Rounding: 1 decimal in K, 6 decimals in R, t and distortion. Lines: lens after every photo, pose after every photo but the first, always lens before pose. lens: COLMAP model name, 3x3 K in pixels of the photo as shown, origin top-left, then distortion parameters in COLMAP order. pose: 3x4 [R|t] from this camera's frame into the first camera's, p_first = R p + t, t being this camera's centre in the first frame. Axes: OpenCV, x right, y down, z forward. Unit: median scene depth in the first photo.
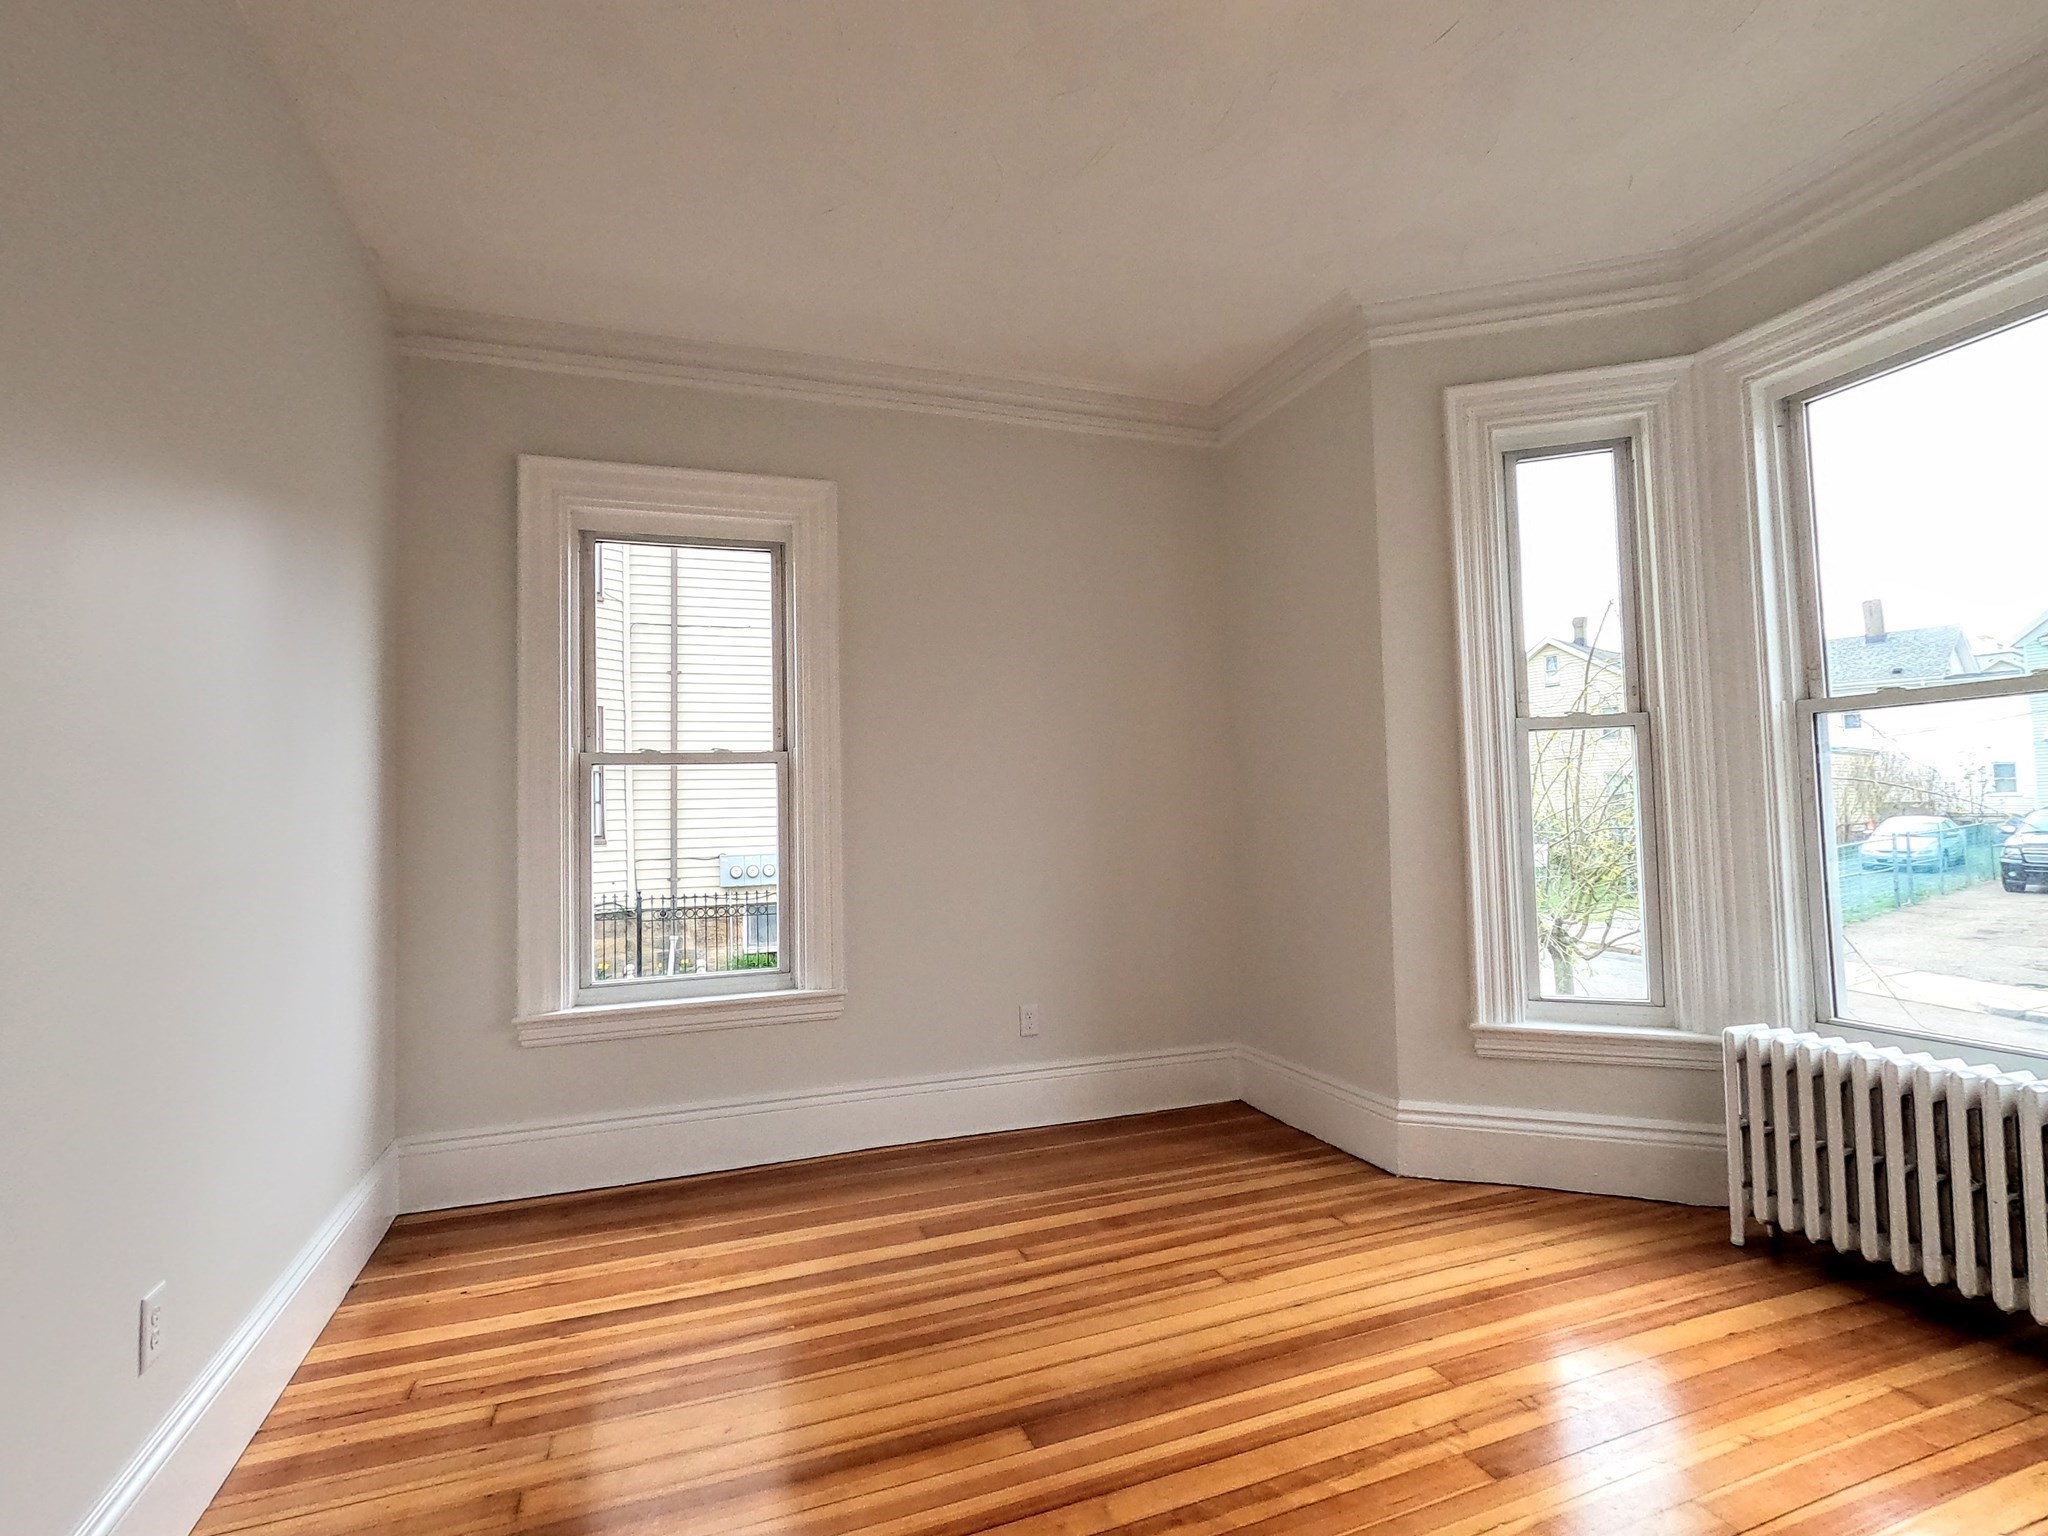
lens RADIAL K [[978.4, 0, 1024.0], [0, 978.4, 768.0], [0, 0, 1]] dist [-0.000981, 0.000774]
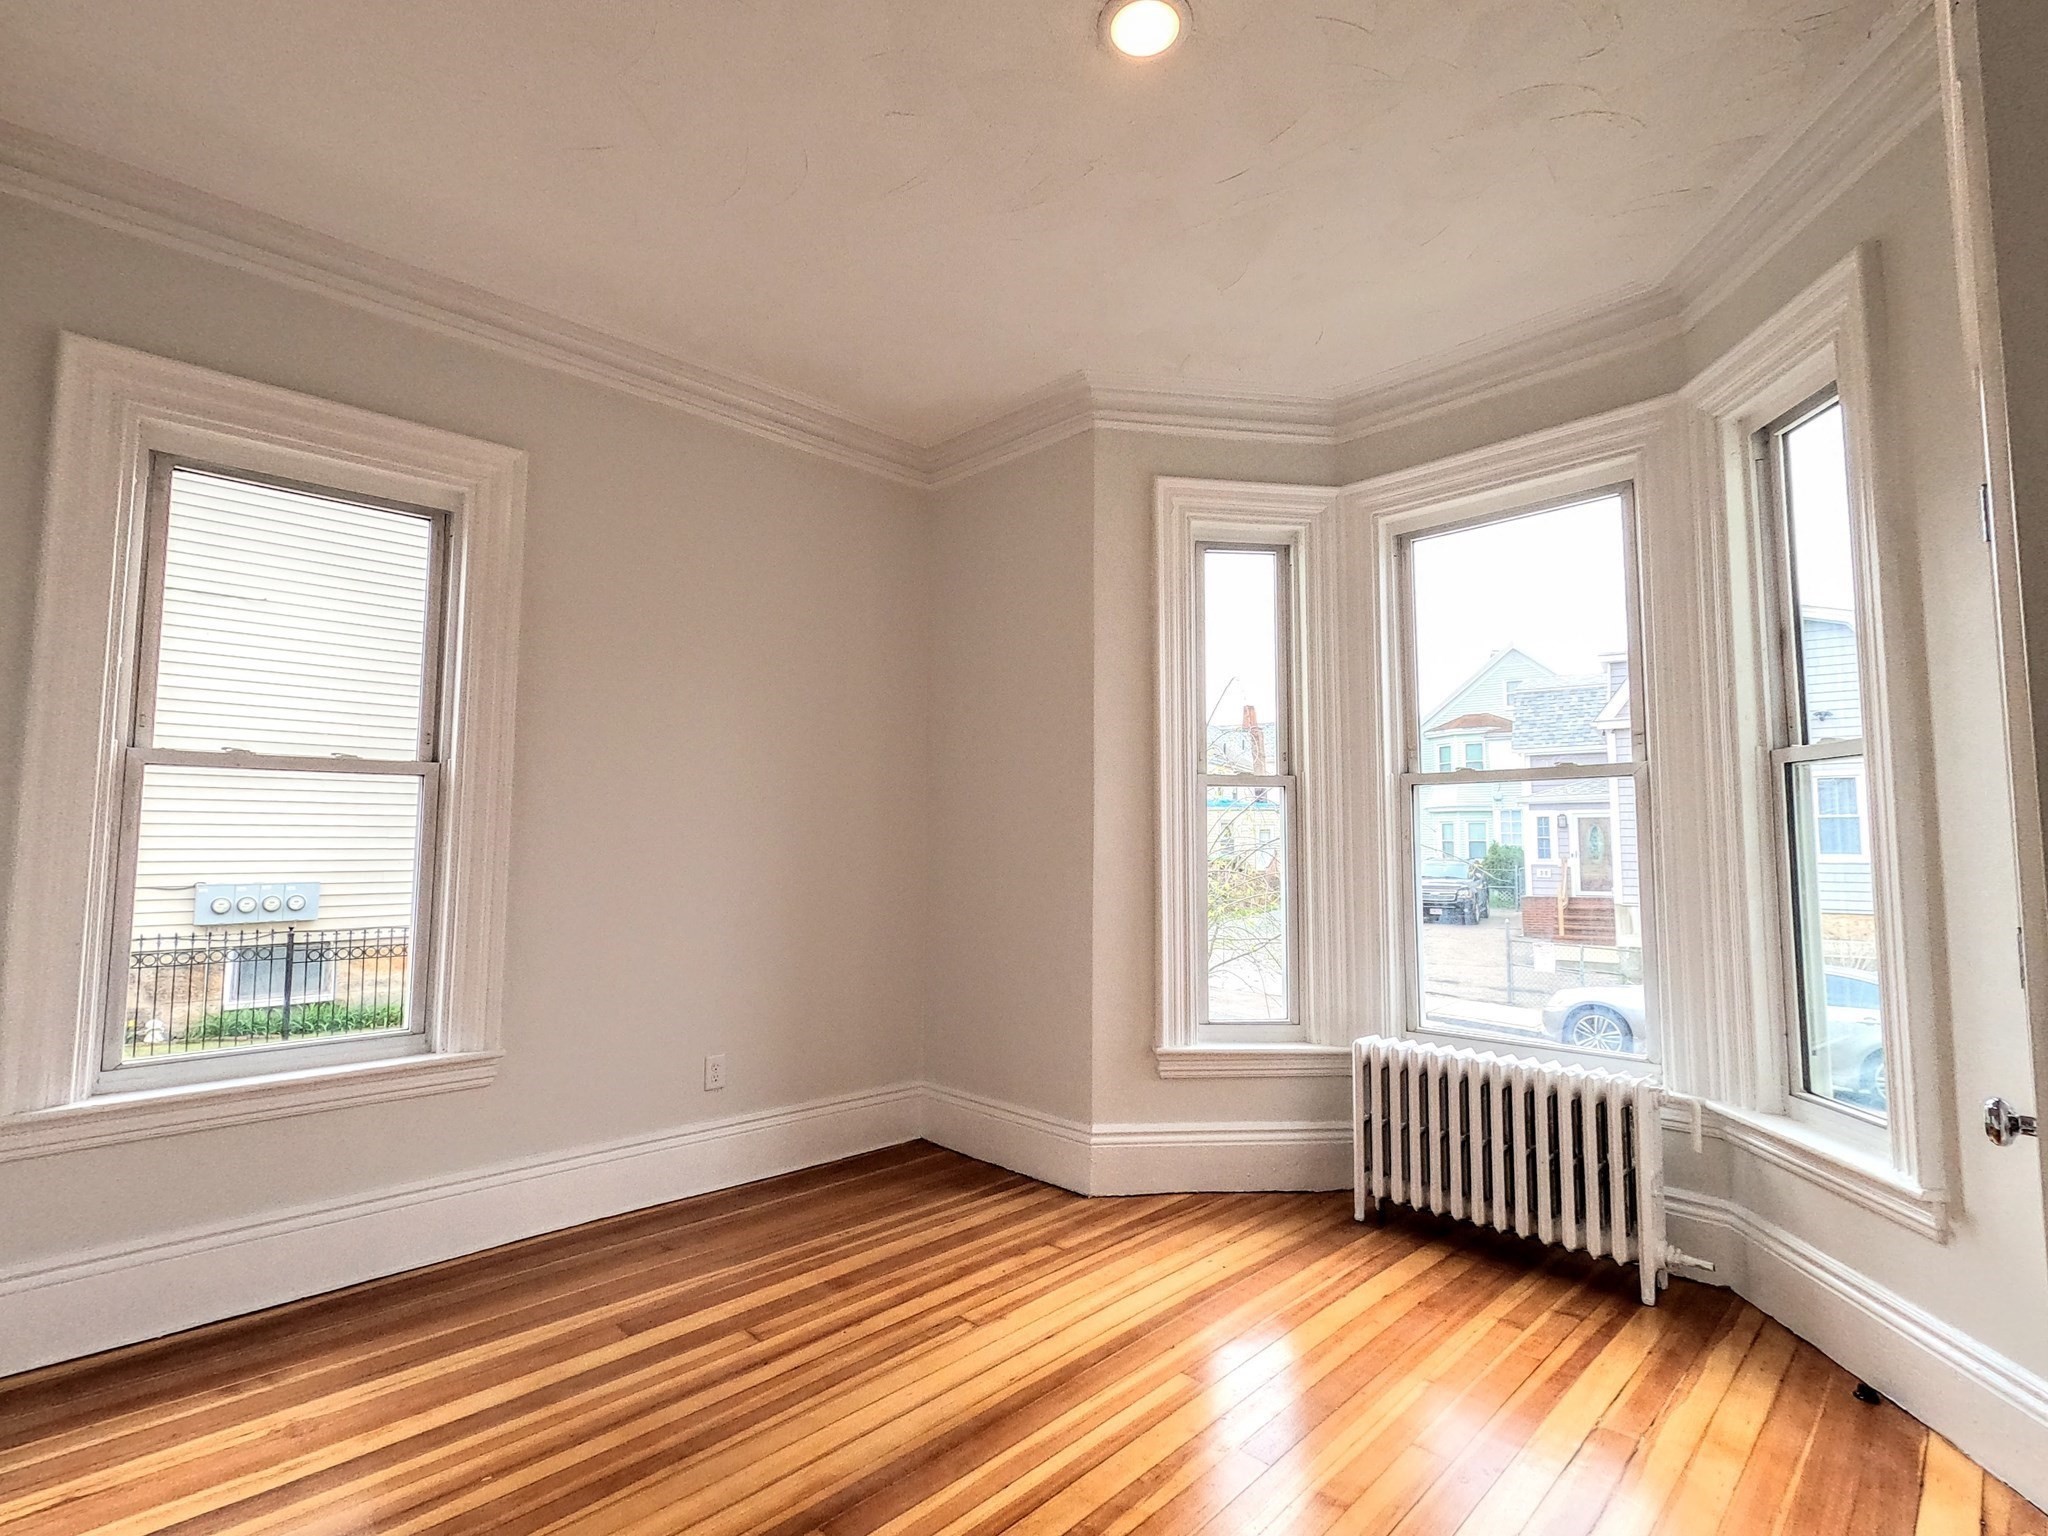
lens RADIAL K [[978.4, 0, 1024.0], [0, 978.4, 768.0], [0, 0, 1]] dist [-0.000981, 0.000774]
pose [[0.907975, 0.060346, 0.414655, -0.166216], [-0.046288, 0.997964, -0.043877, 0.001402], [-0.416459, 0.020646, 0.908920, 0.056835]]
